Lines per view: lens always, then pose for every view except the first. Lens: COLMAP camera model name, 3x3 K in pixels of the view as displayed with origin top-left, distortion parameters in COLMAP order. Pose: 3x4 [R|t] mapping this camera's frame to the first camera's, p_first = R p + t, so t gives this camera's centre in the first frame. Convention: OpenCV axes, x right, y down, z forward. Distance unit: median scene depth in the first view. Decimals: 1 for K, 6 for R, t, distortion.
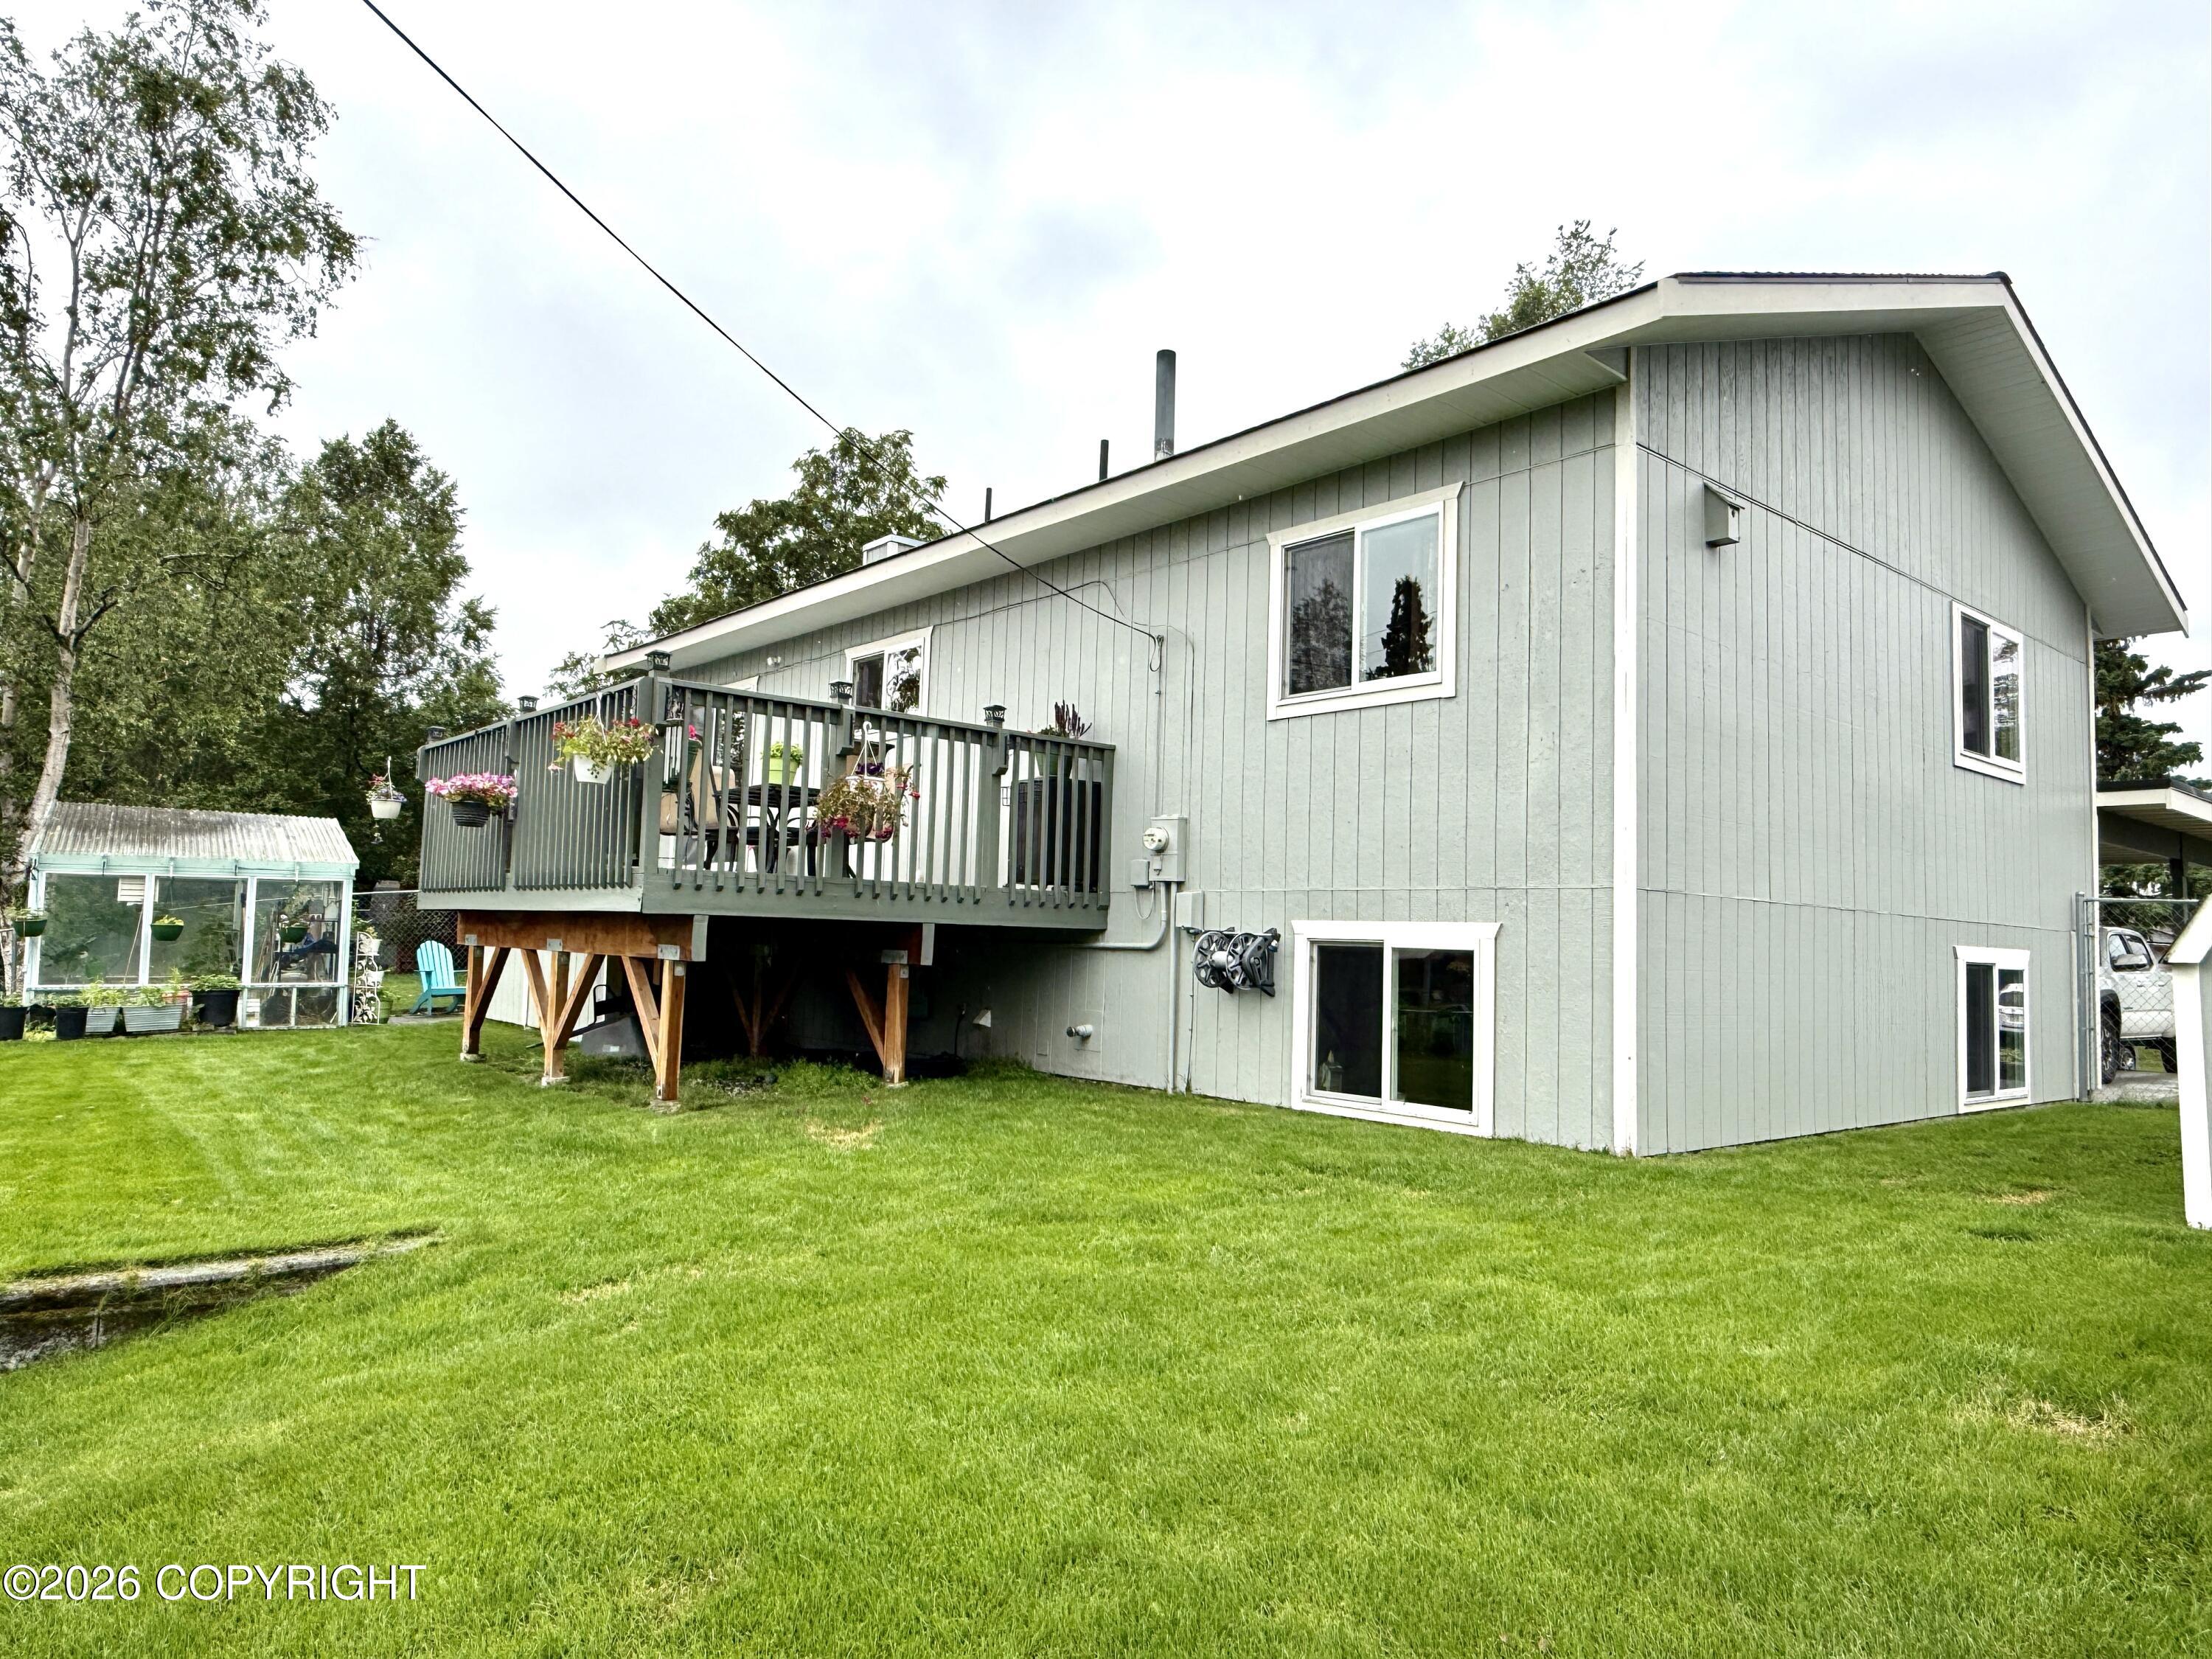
lens RADIAL K [[1401.3, 0, 1106.0], [0, 1401.3, 829.5], [0, 0, 1]] dist [0.004961, 0.000924]
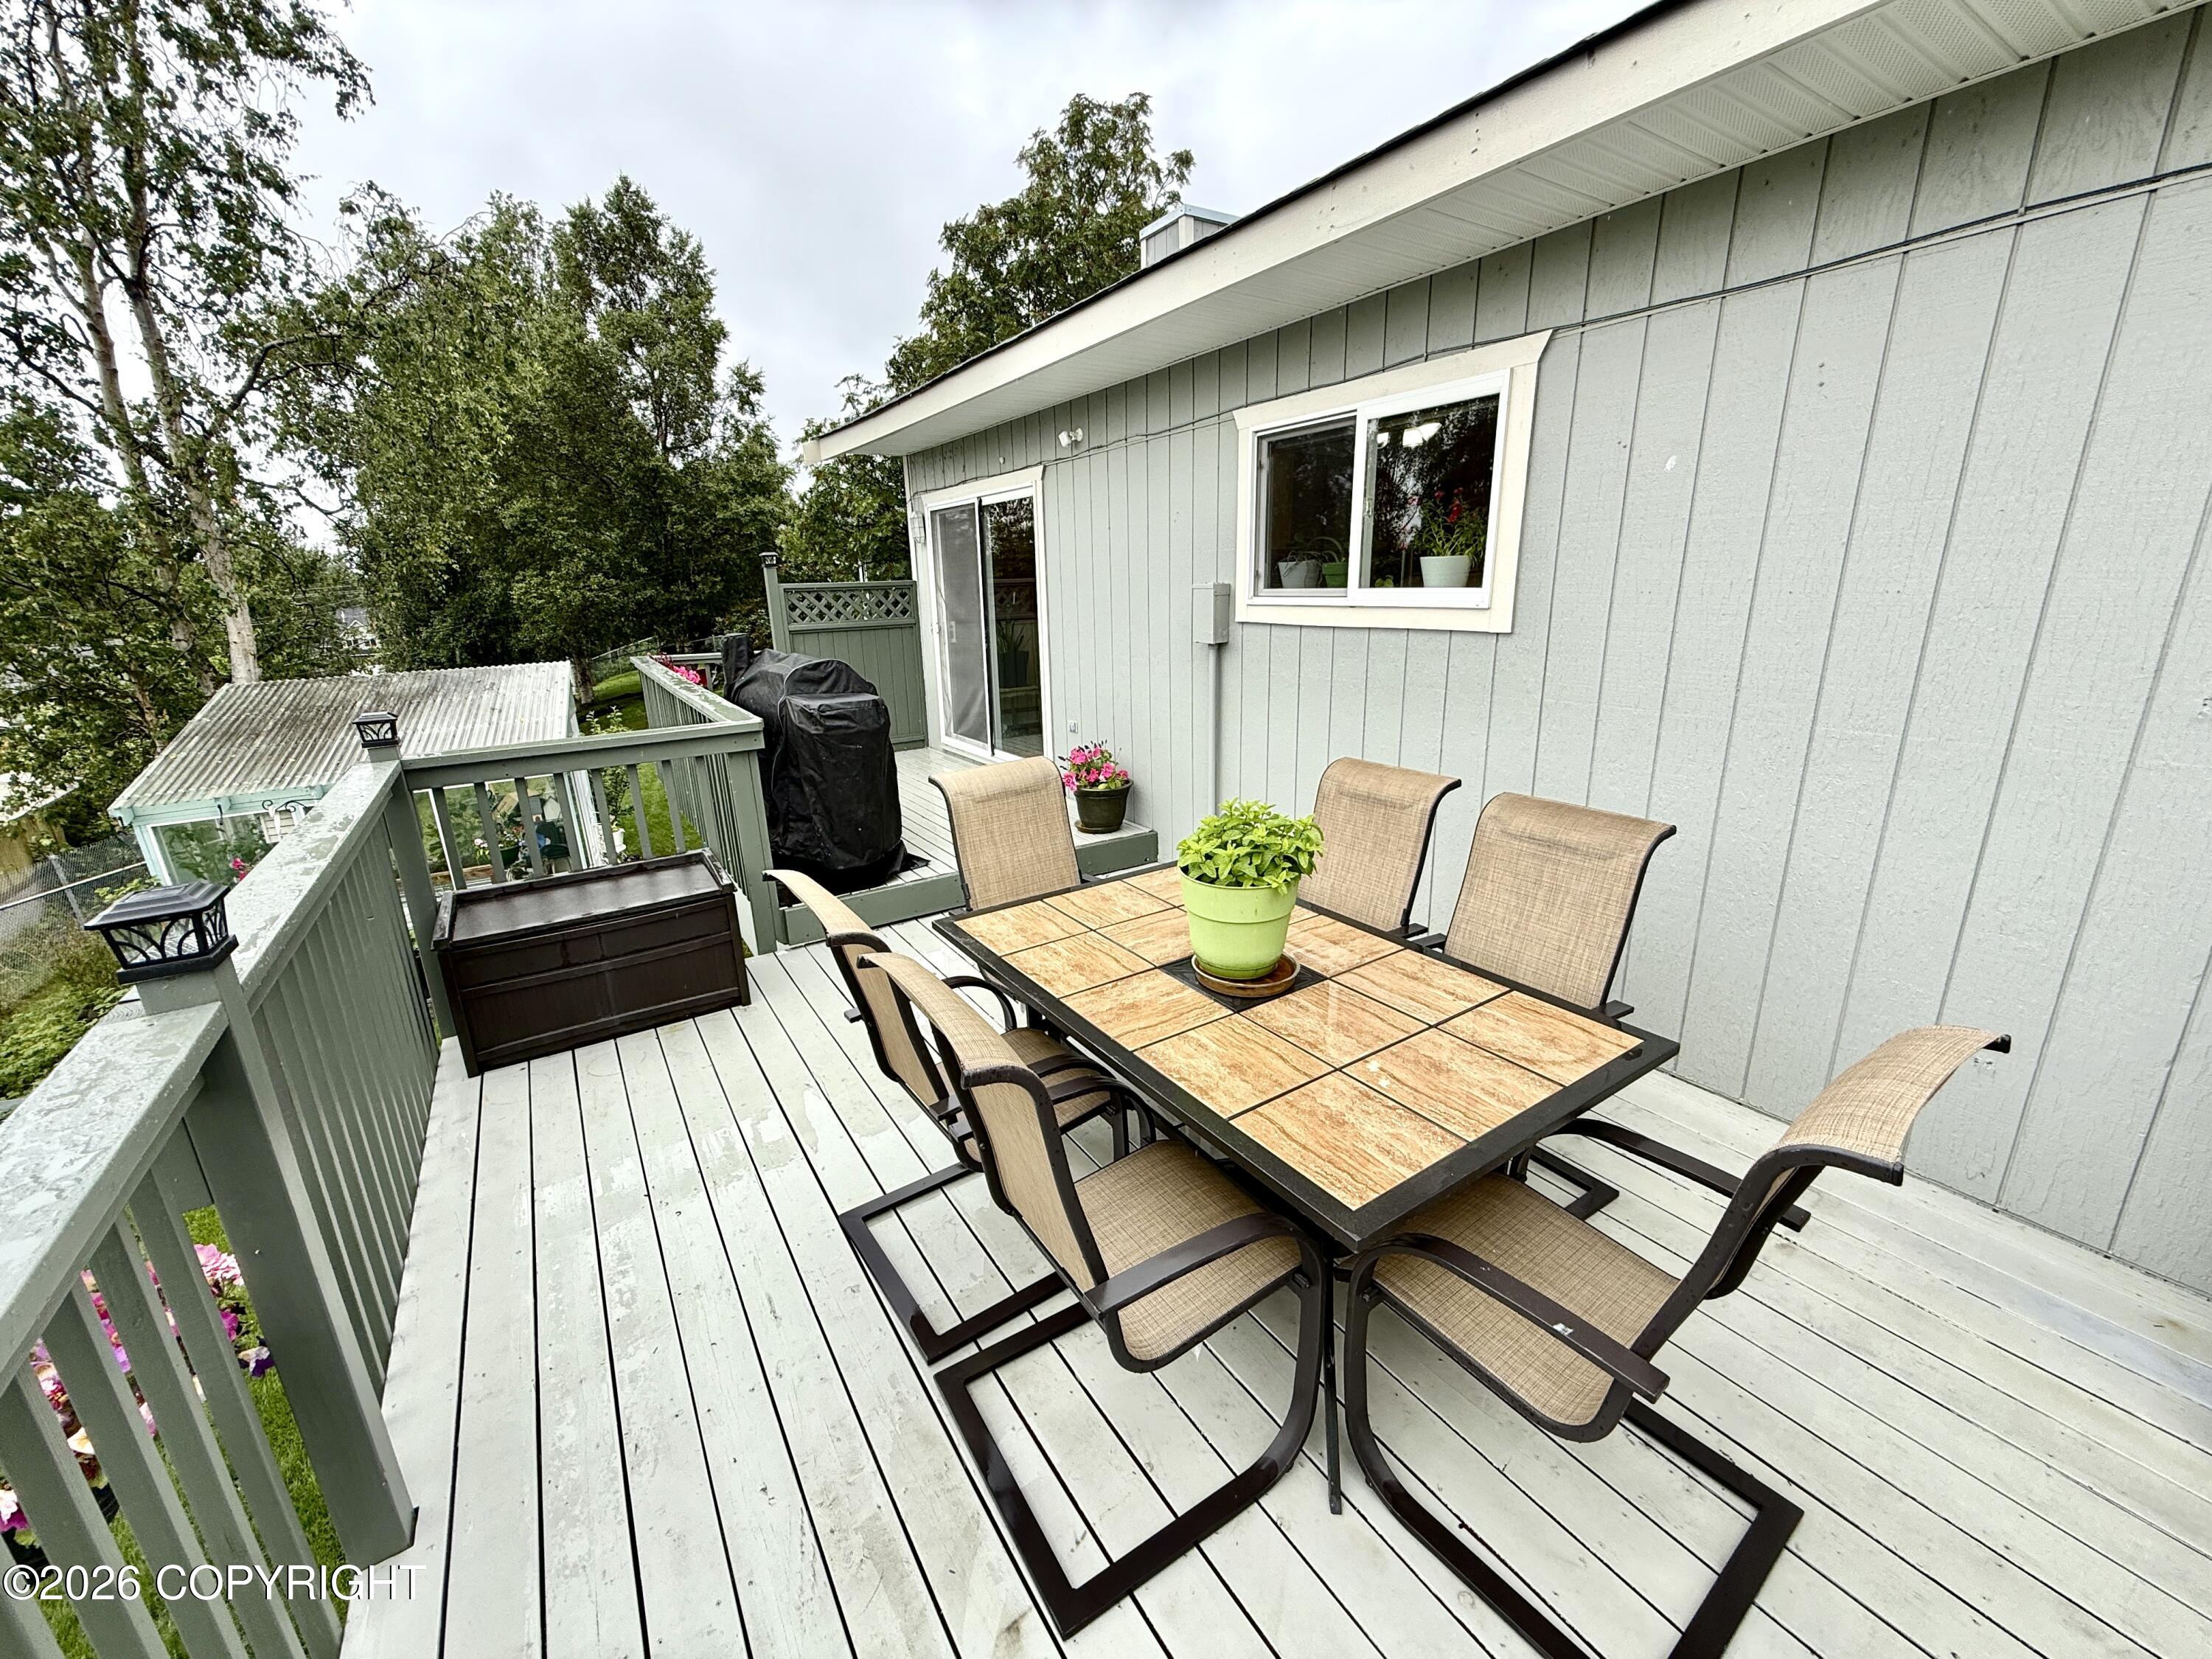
lens RADIAL K [[879.7, 0, 1106.0], [0, 879.7, 829.5], [0, 0, 1]] dist [-0.000948, -0.000409]
pose [[0.989684, -0.023102, -0.141394, -0.100012], [0.071356, 0.935277, 0.346648, -0.053615], [0.124234, -0.353162, 0.927277, 0.348121]]
